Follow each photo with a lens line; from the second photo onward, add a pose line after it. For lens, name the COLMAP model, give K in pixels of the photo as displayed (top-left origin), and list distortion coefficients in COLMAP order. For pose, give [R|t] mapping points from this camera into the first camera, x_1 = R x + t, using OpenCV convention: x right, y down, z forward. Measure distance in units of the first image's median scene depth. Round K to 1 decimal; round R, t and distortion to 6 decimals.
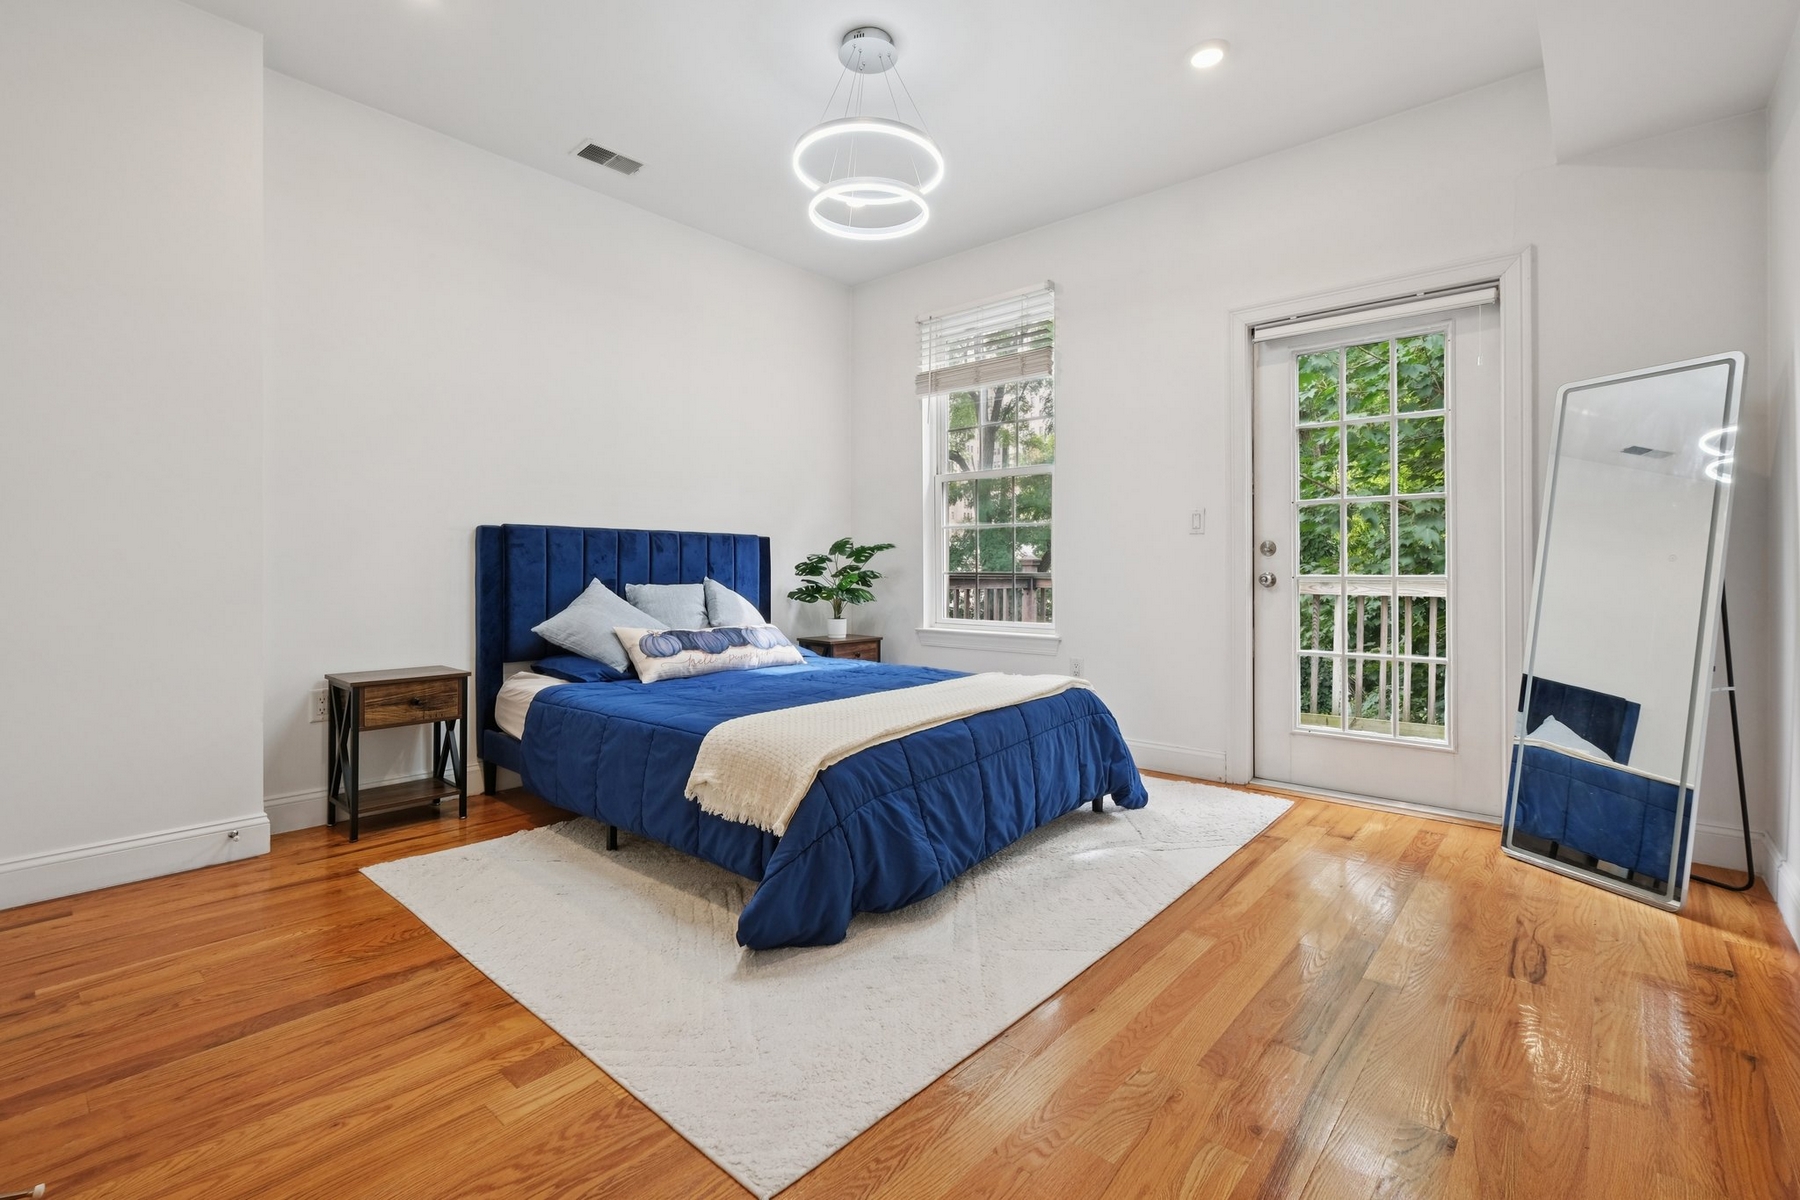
lens RADIAL K [[795.7, 0, 885.8], [0, 795.7, 589.3], [0, 0, 1]] dist [-0.002795, -0.000102]
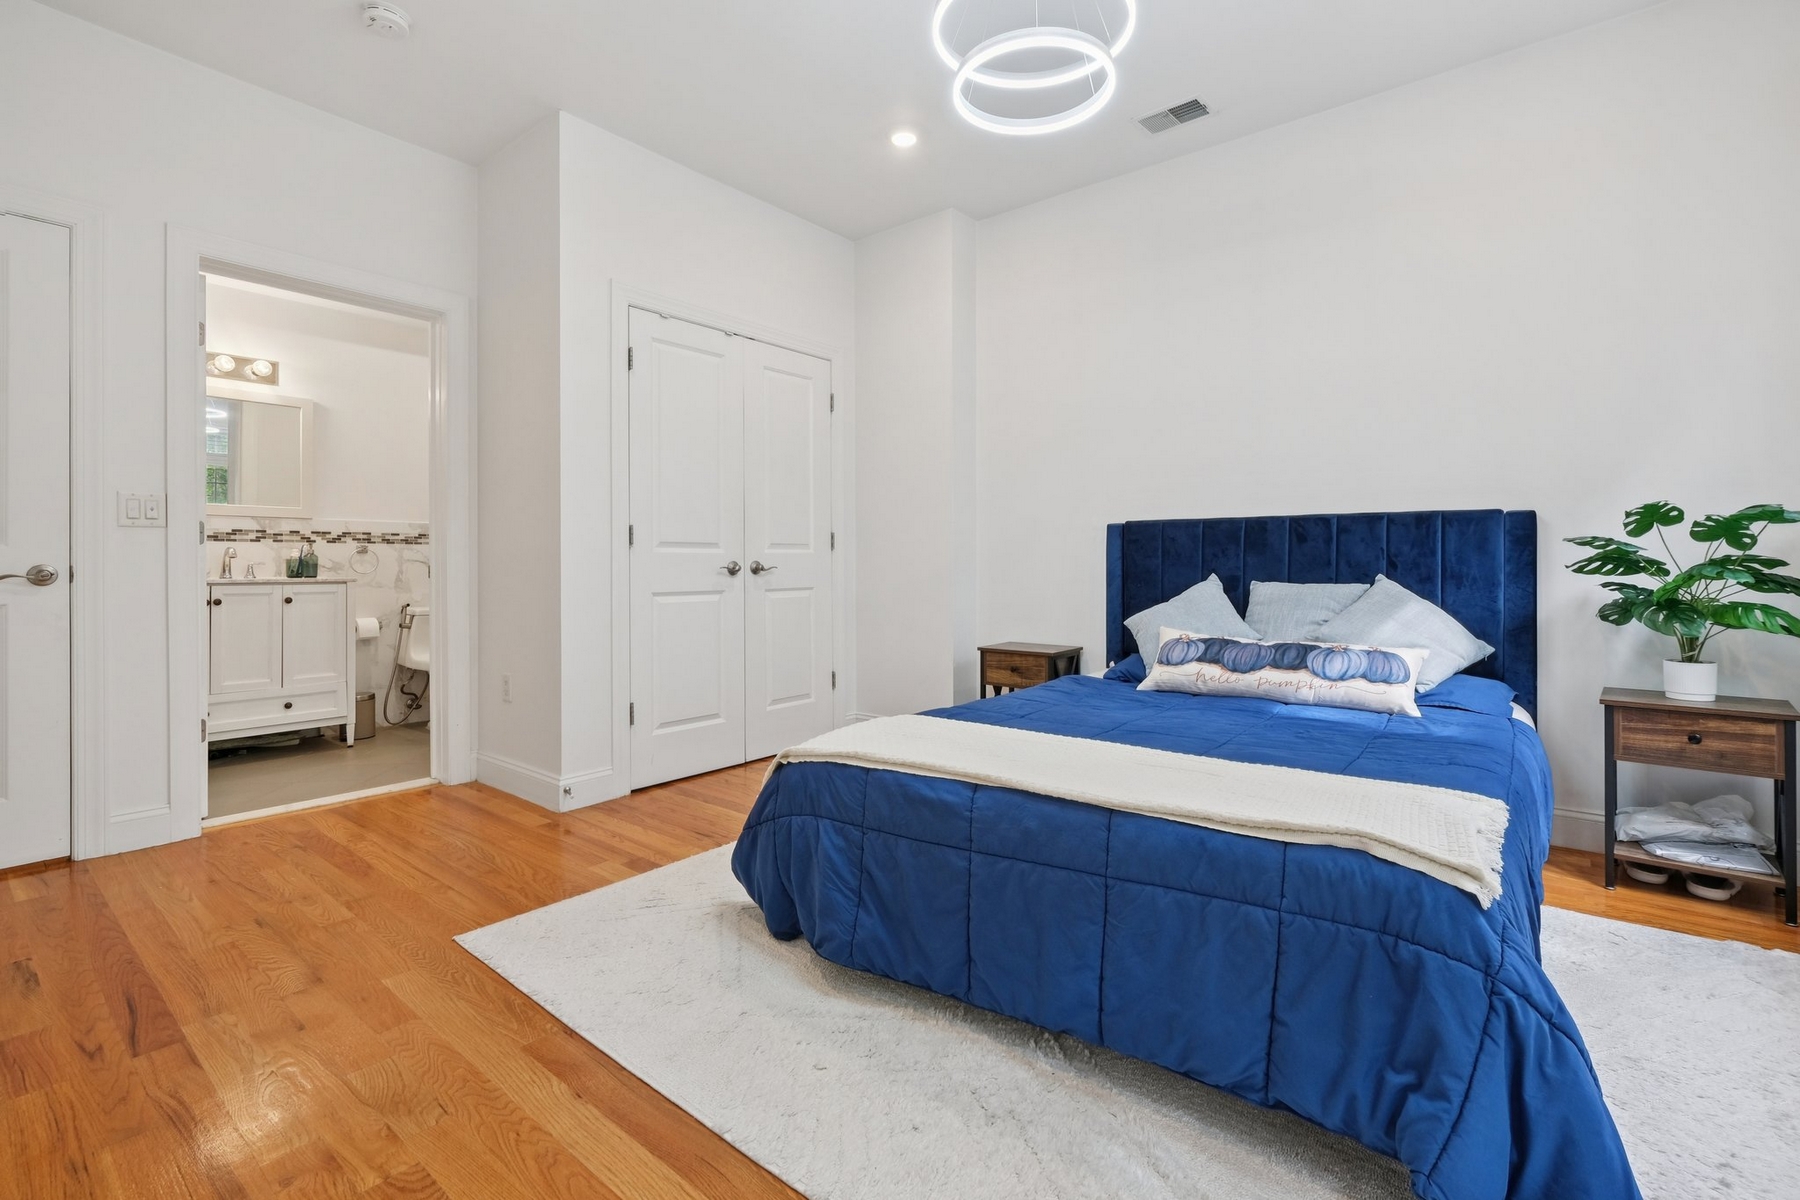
lens RADIAL K [[750.0, 0, 849.1], [0, 750.0, 569.2], [0, 0, 1]] dist [-0.002745, -0.000271]
pose [[0.060045, 0.006980, -0.998171, 0.499858], [-0.021984, 0.999742, 0.005668, -0.016219], [0.997954, 0.021603, 0.060183, 0.577394]]
